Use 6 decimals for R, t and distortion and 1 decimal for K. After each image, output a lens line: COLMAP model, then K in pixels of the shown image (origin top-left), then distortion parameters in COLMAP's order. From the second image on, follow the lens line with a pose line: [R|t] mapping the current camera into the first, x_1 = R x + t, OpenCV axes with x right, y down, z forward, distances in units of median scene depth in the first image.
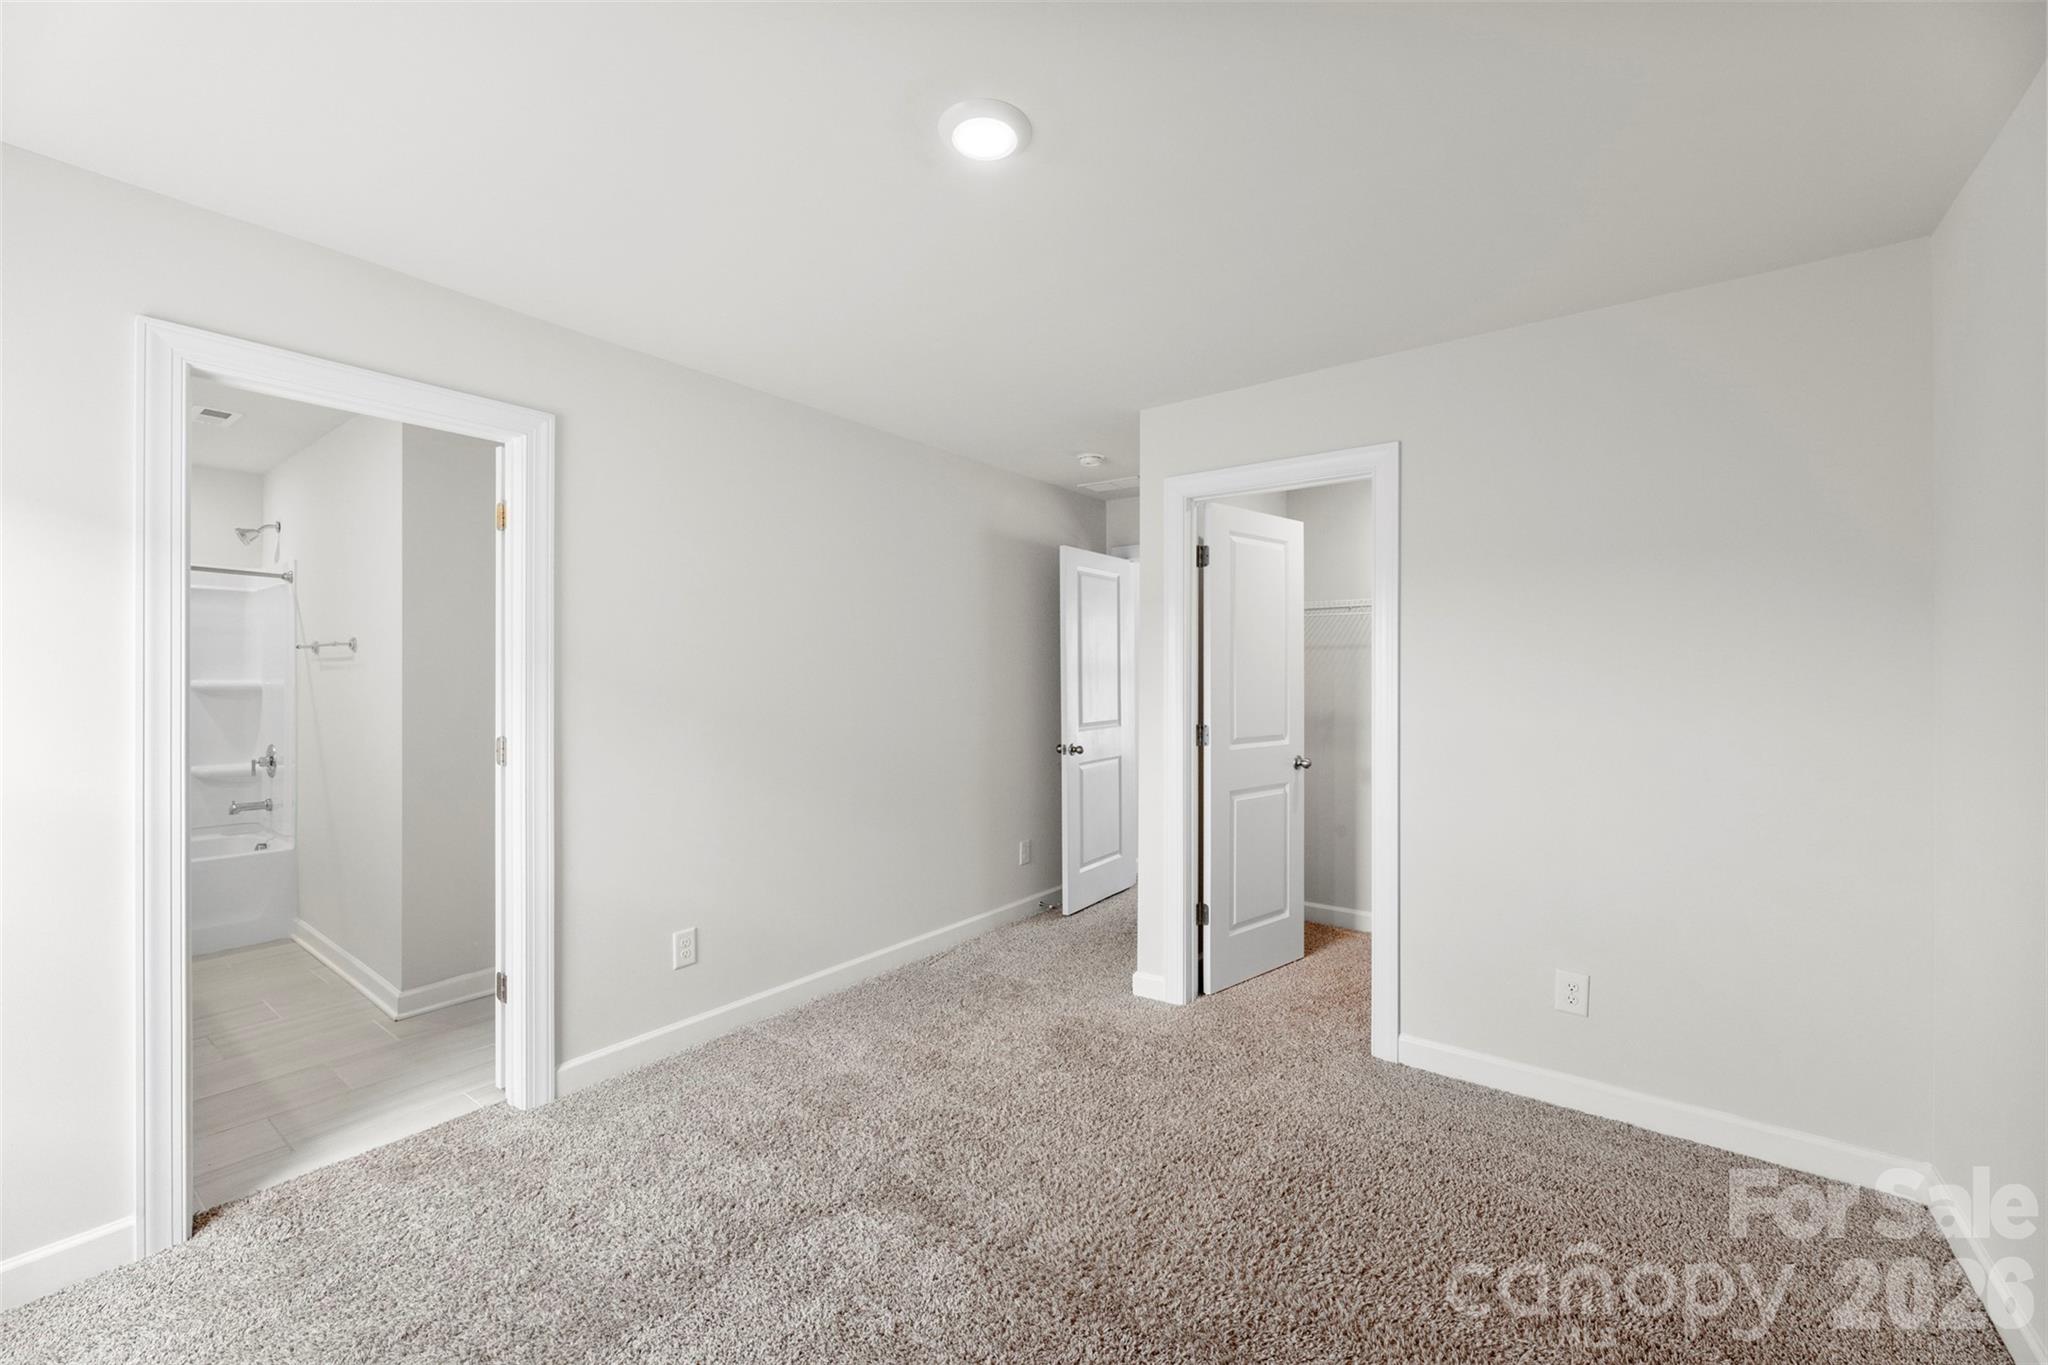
lens RADIAL K [[820.1, 0, 1035.1], [0, 820.1, 672.0], [0, 0, 1]] dist [0.002847, -0.000030]
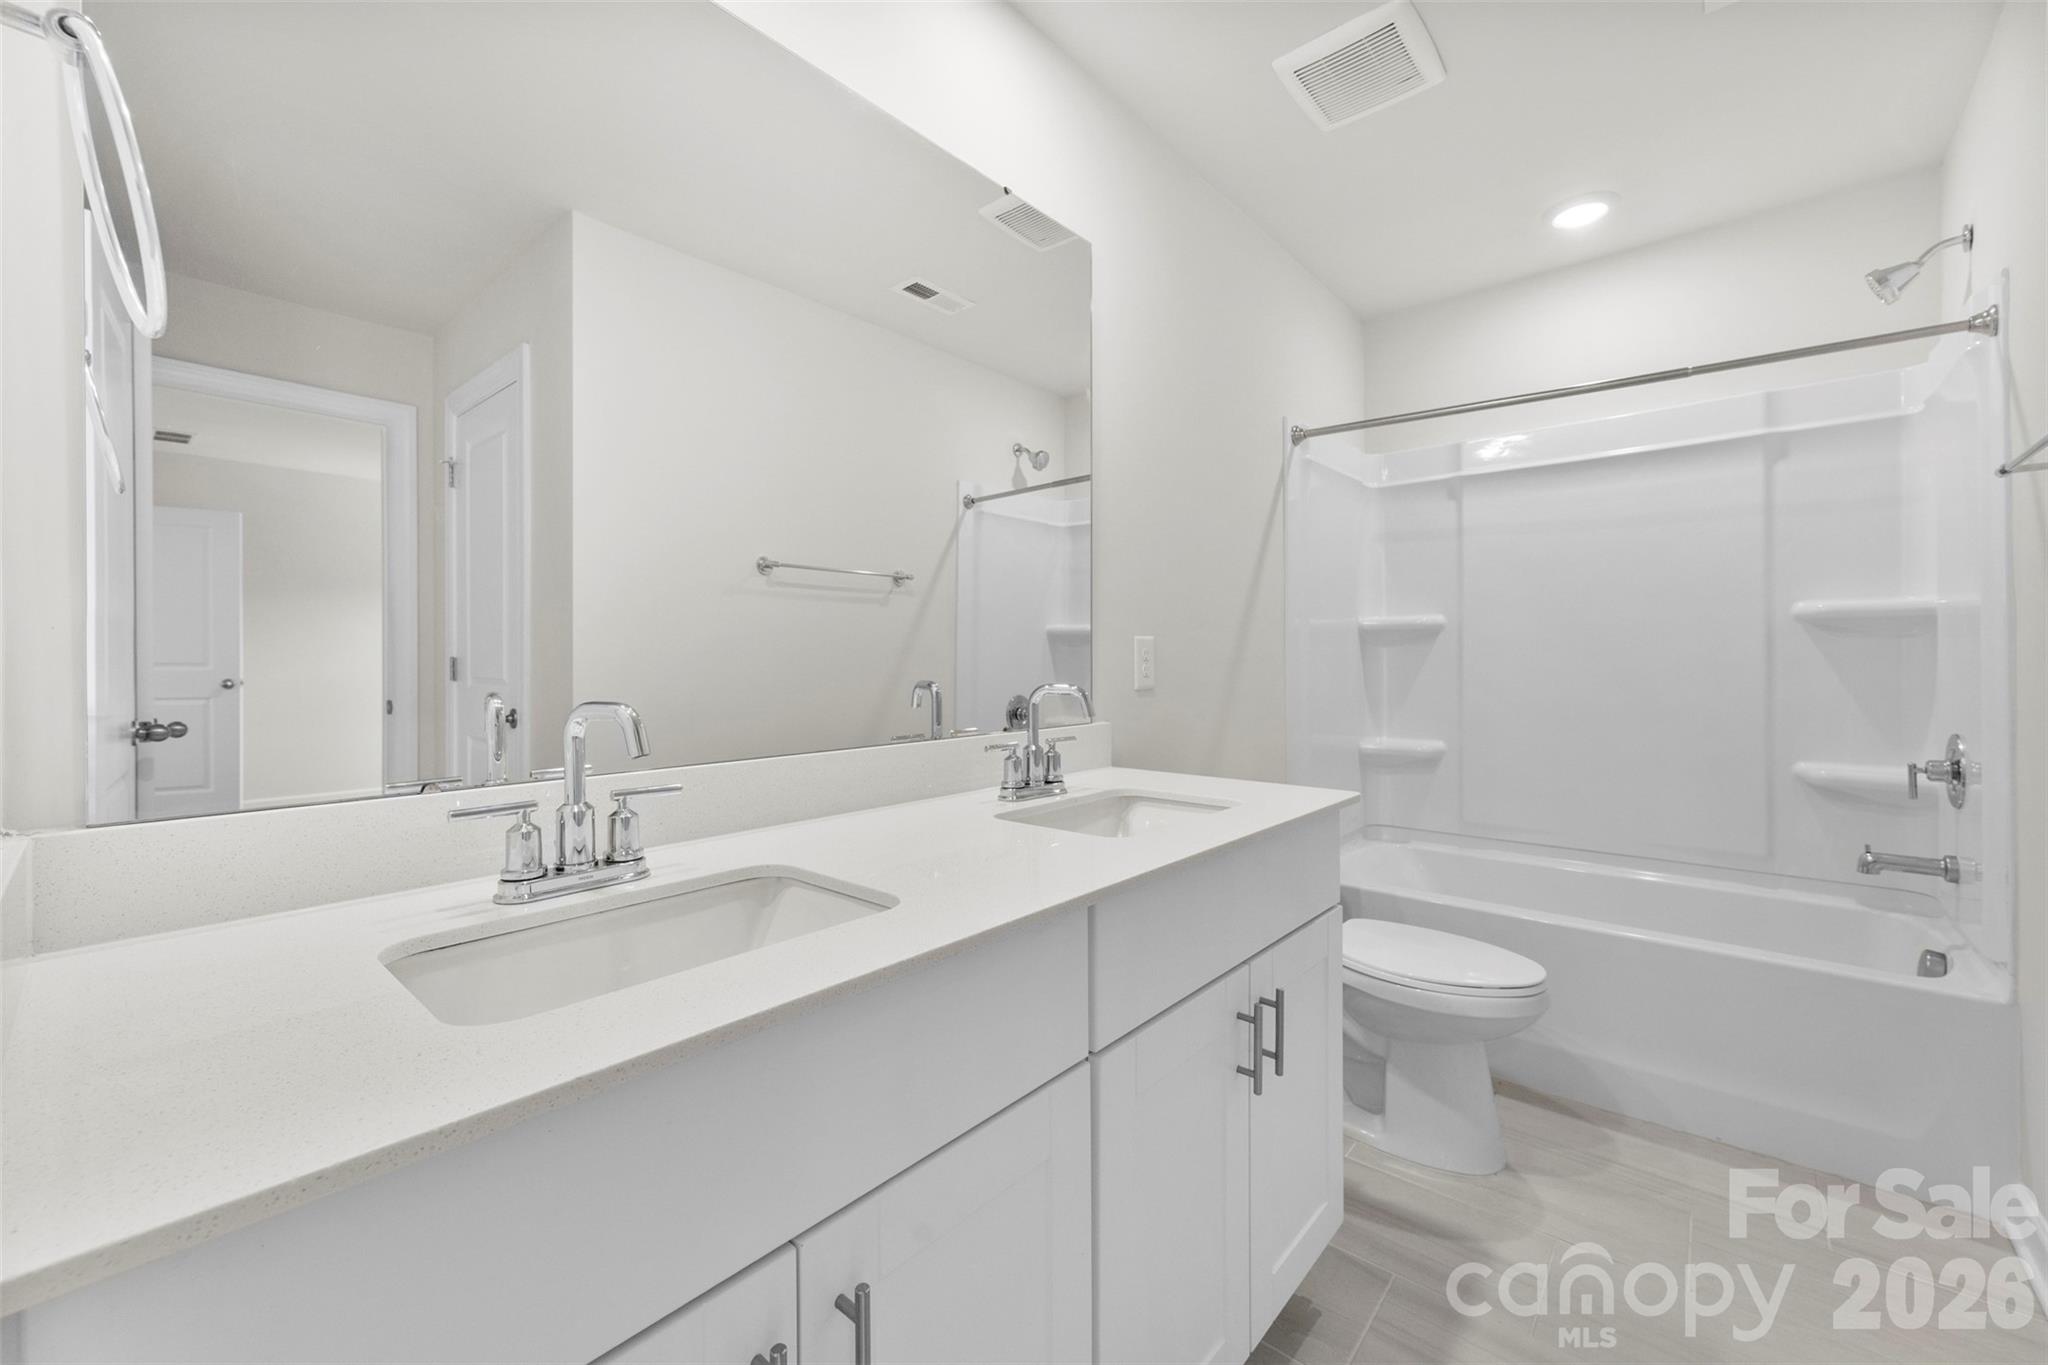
lens RADIAL K [[820.1, 0, 1020.4], [0, 820.1, 646.6], [0, 0, 1]] dist [0.002847, -0.000030]
pose [[-0.068876, -0.012048, -0.997553, -0.449778], [-0.004145, 0.999922, -0.011791, 0.048370], [0.997617, 0.003323, -0.068920, 0.526620]]
